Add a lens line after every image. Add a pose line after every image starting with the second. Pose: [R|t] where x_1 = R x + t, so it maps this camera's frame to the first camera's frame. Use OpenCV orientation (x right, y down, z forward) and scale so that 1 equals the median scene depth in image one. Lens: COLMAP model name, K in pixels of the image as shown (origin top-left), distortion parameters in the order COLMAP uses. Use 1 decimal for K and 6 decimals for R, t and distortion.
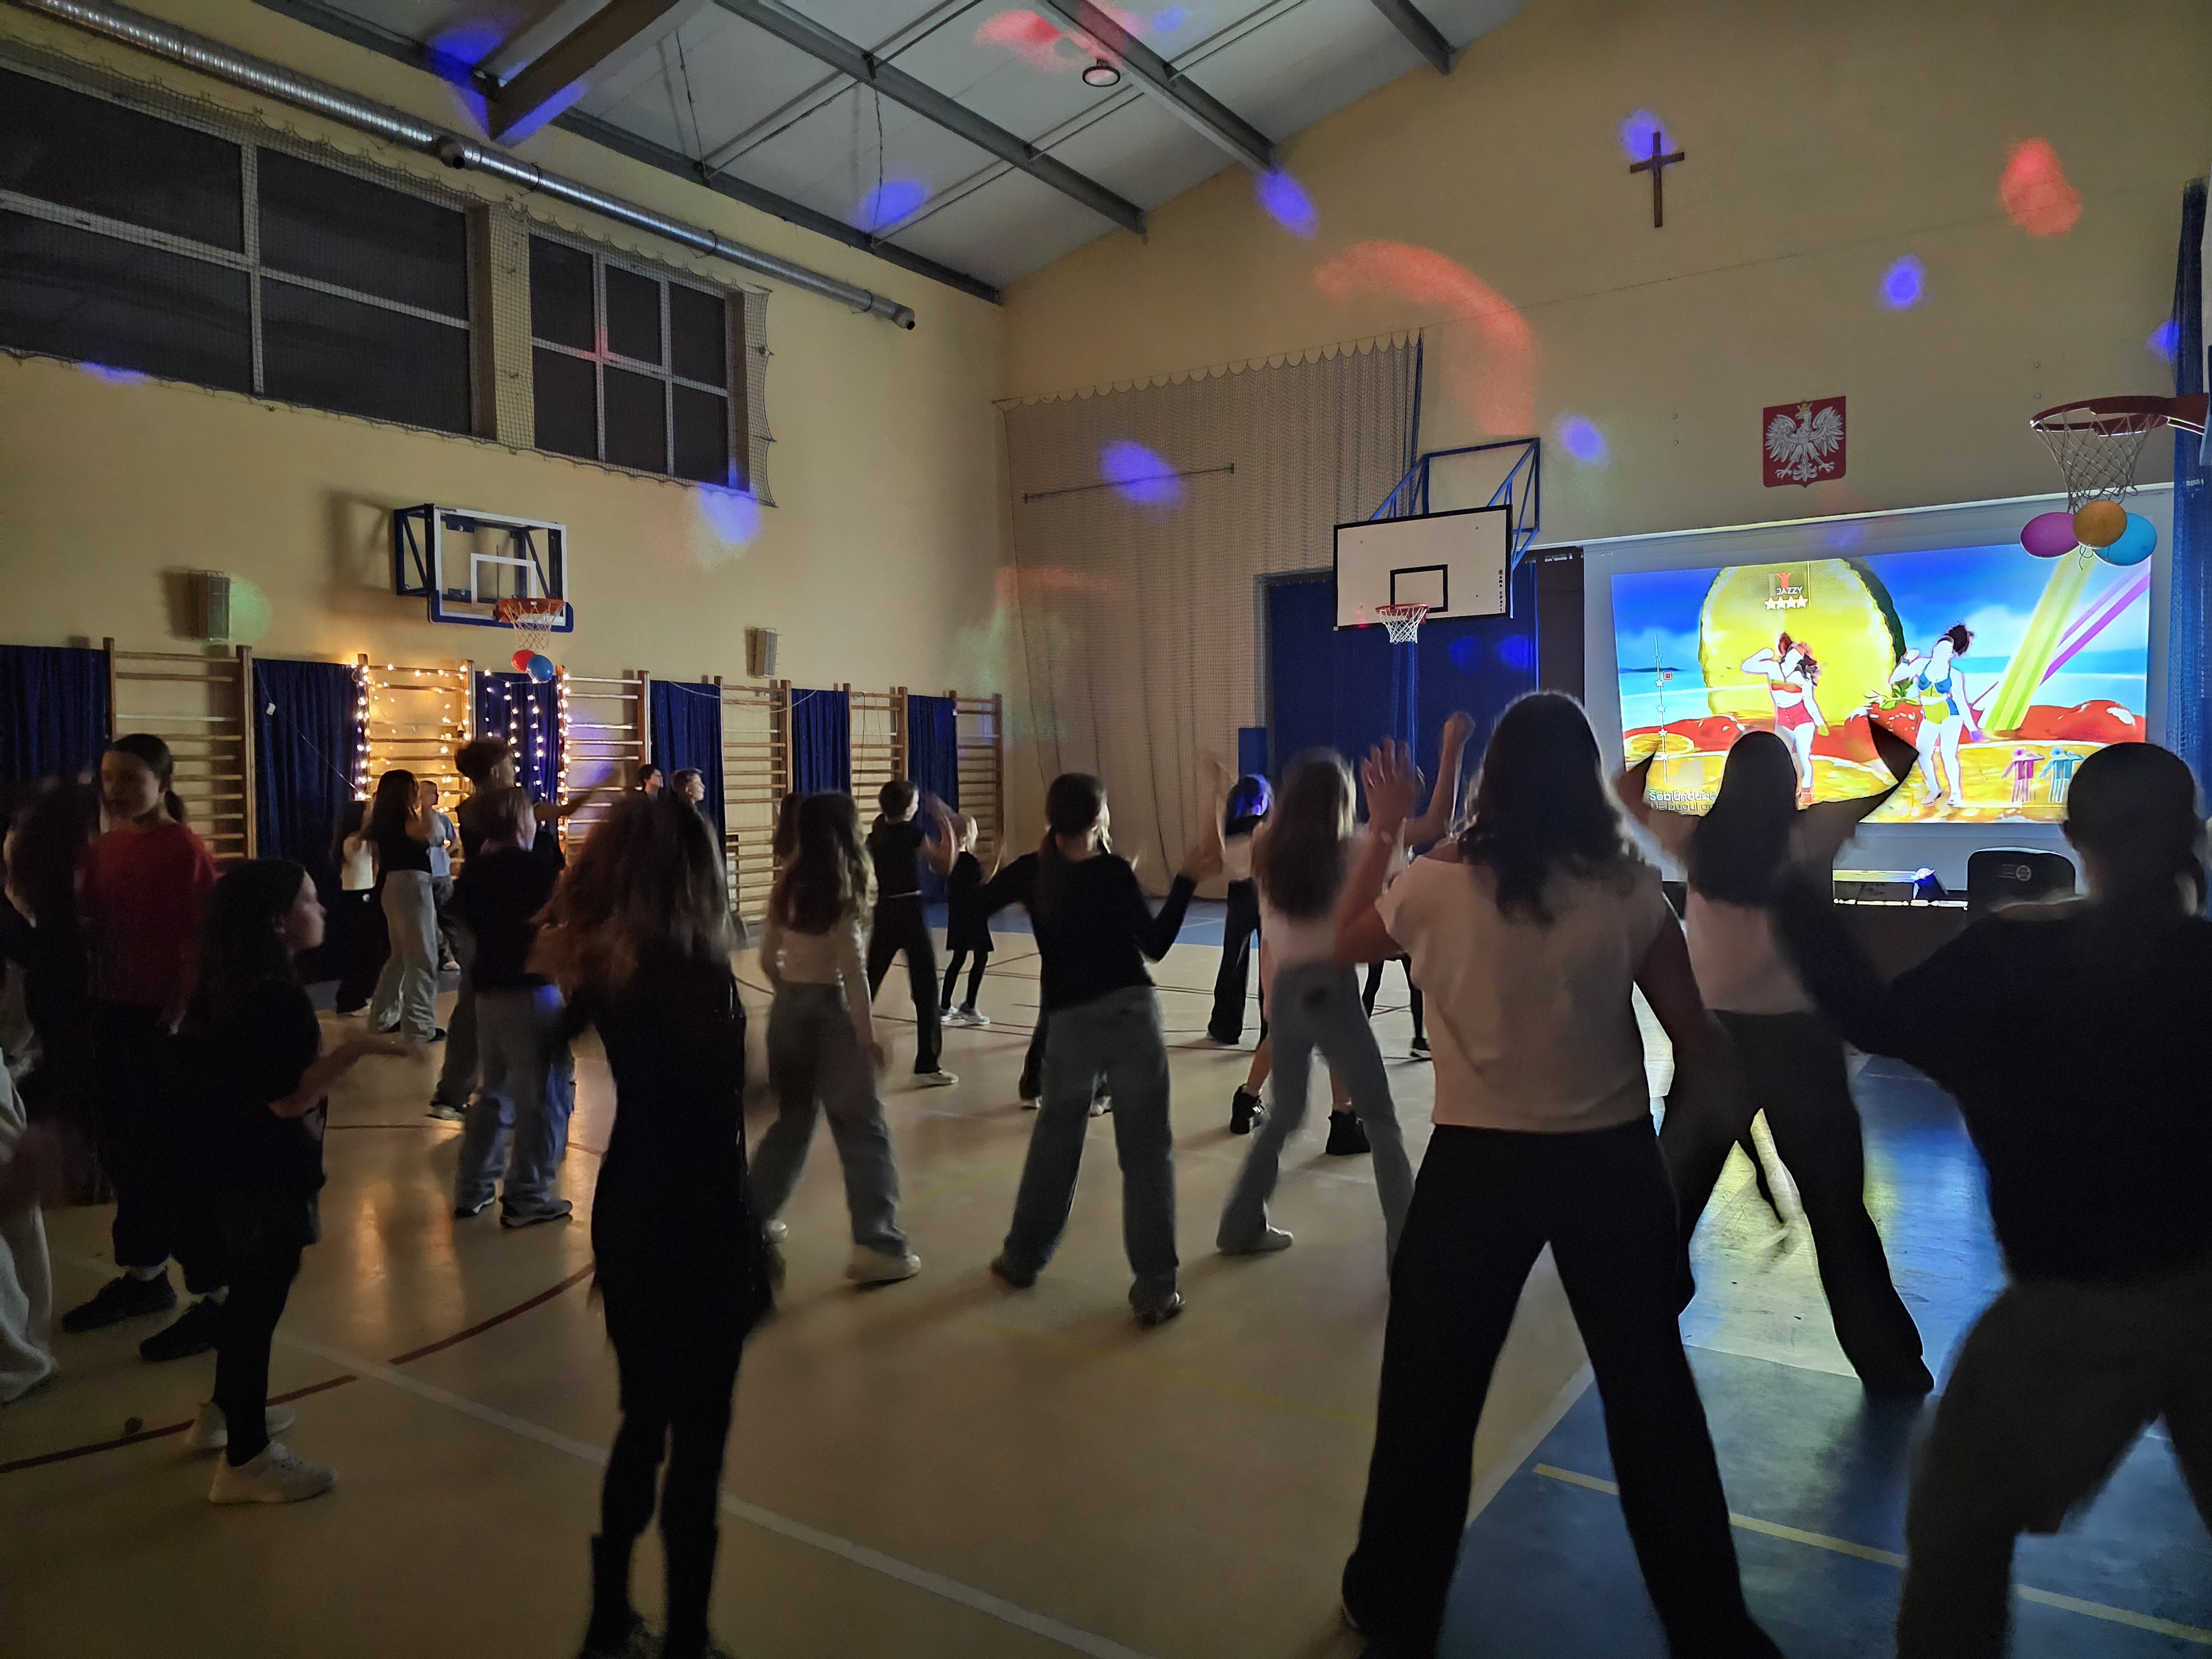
lens RADIAL K [[1478.0, 0, 1140.7], [0, 1478.0, 846.5], [0, 0, 1]] dist [0.083512, -0.085032]
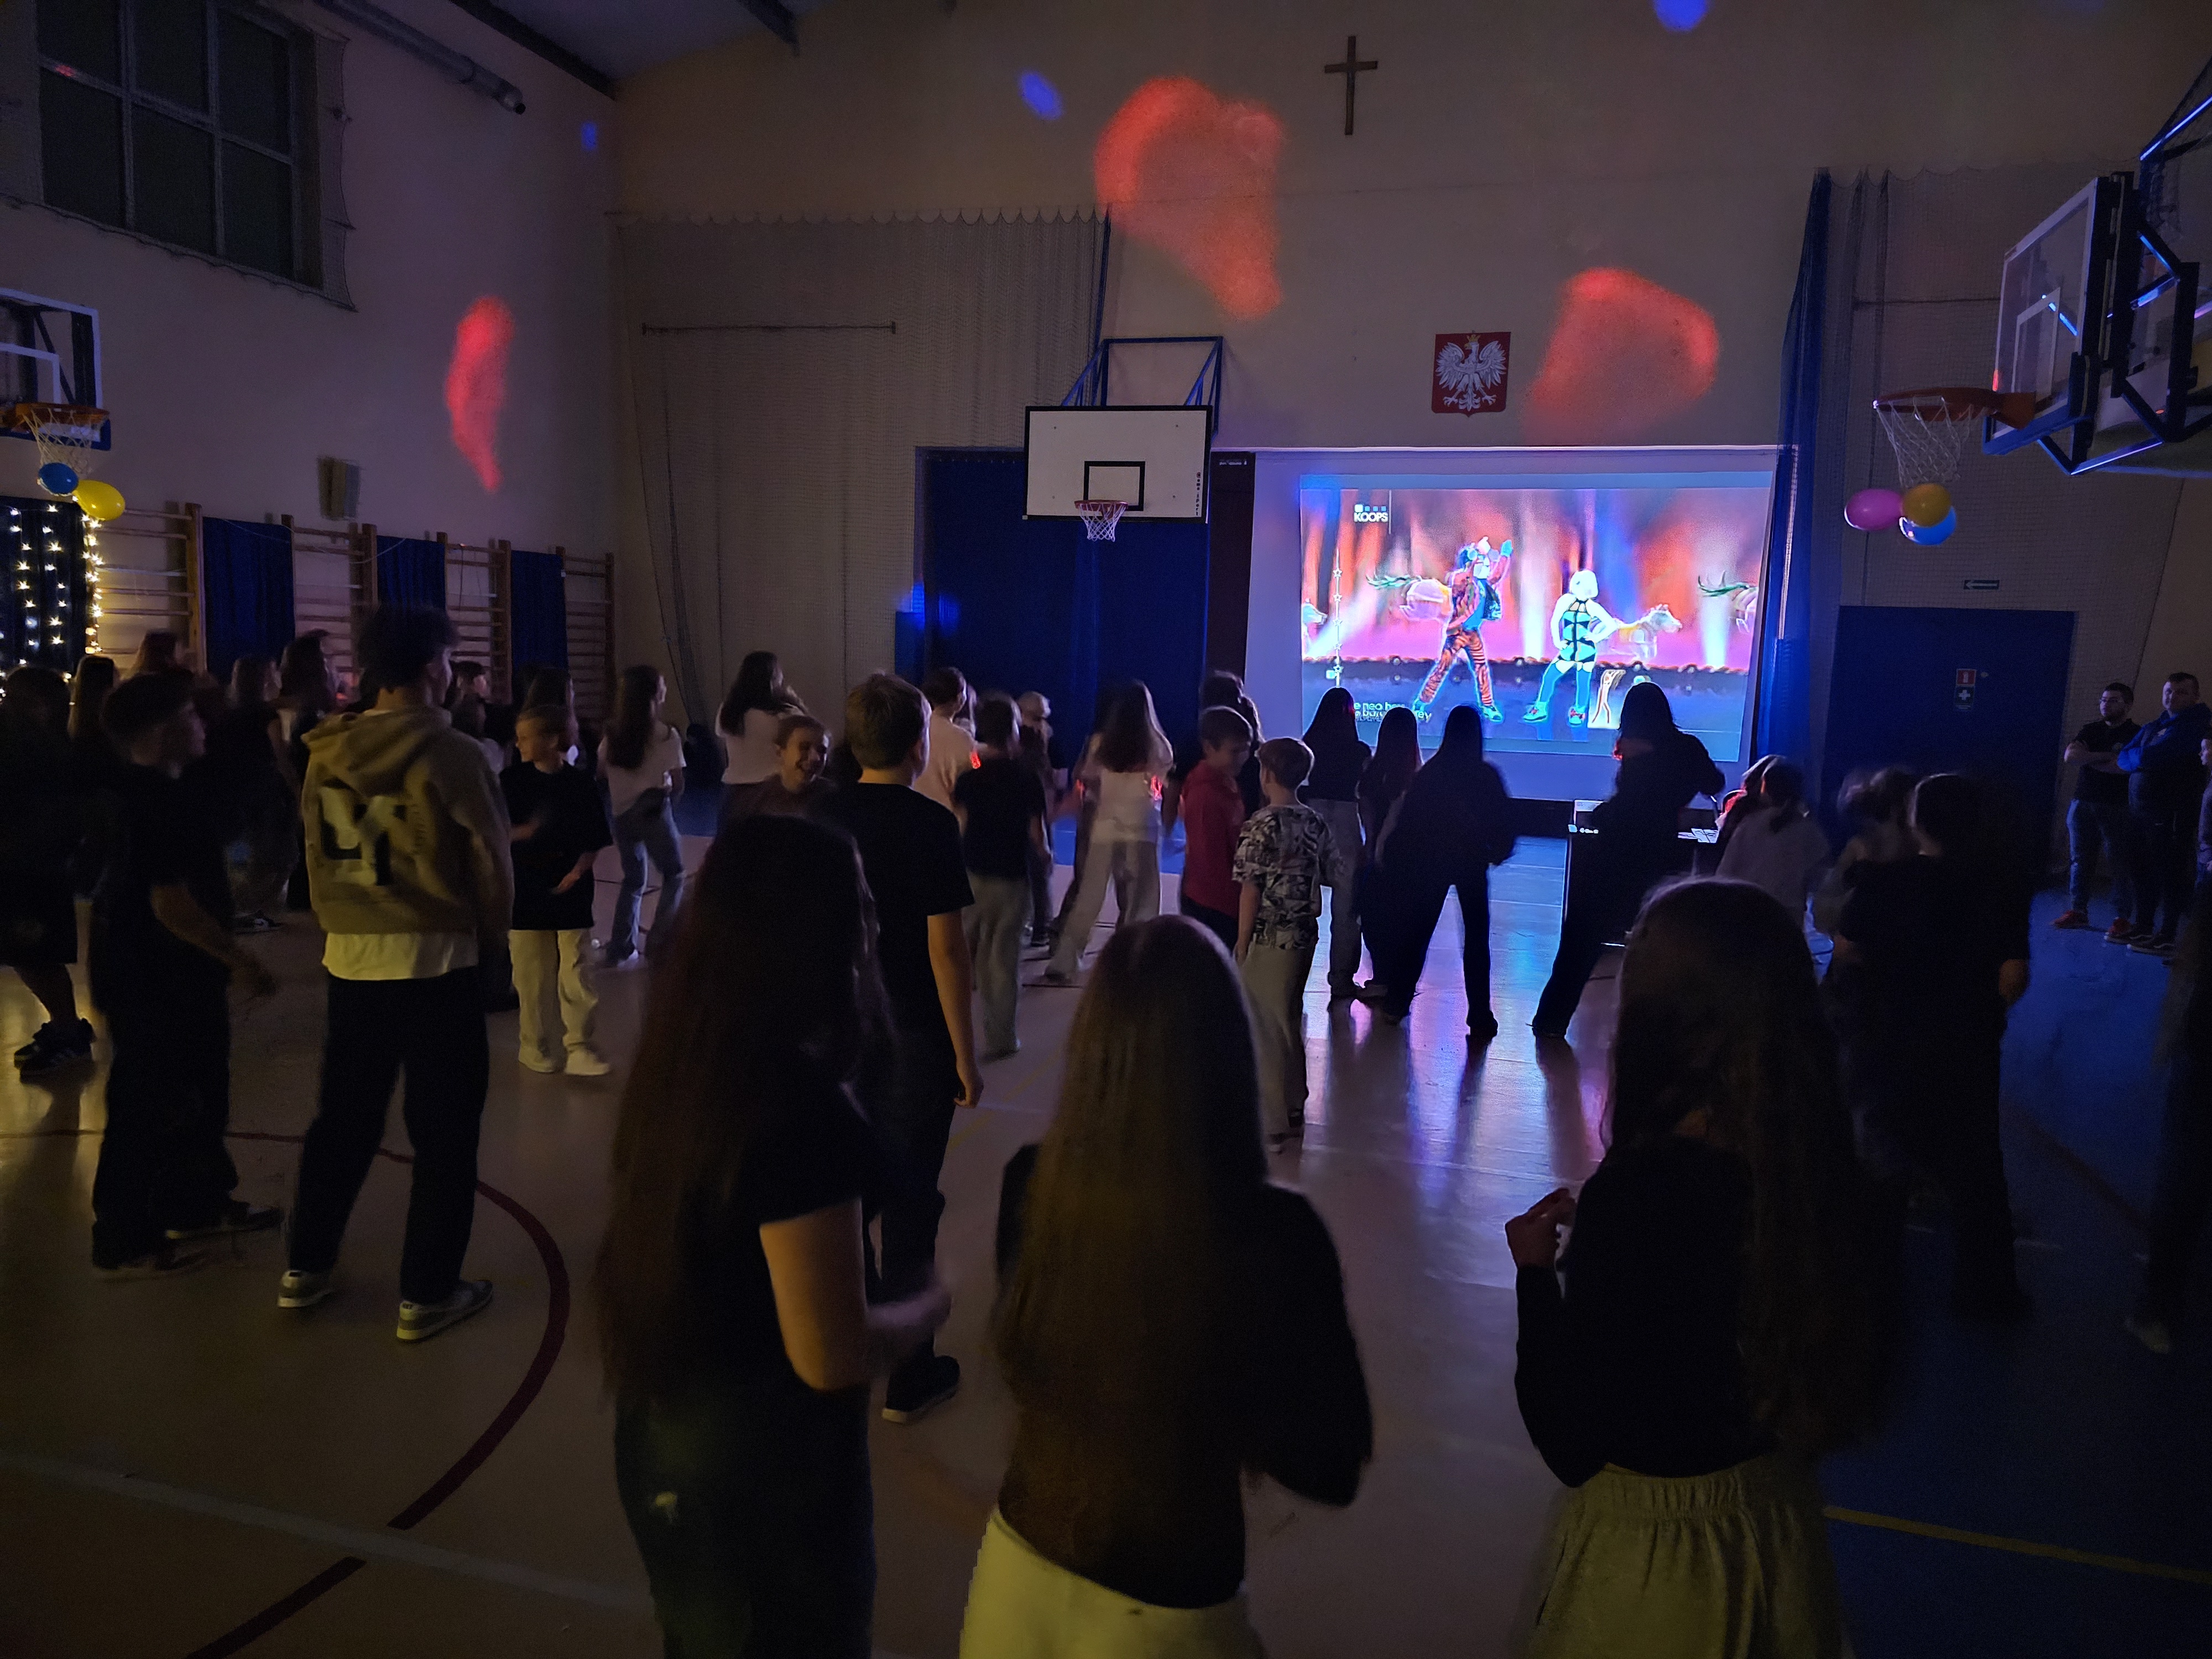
lens RADIAL K [[1489.2, 0, 1106.0], [0, 1489.2, 829.5], [0, 0, 1]] dist [0.090089, -0.086284]
pose [[0.951434, 0.011569, 0.307636, -0.114599], [-0.035662, 0.996708, 0.072810, -0.020010], [-0.305781, -0.080245, 0.948714, 0.059544]]
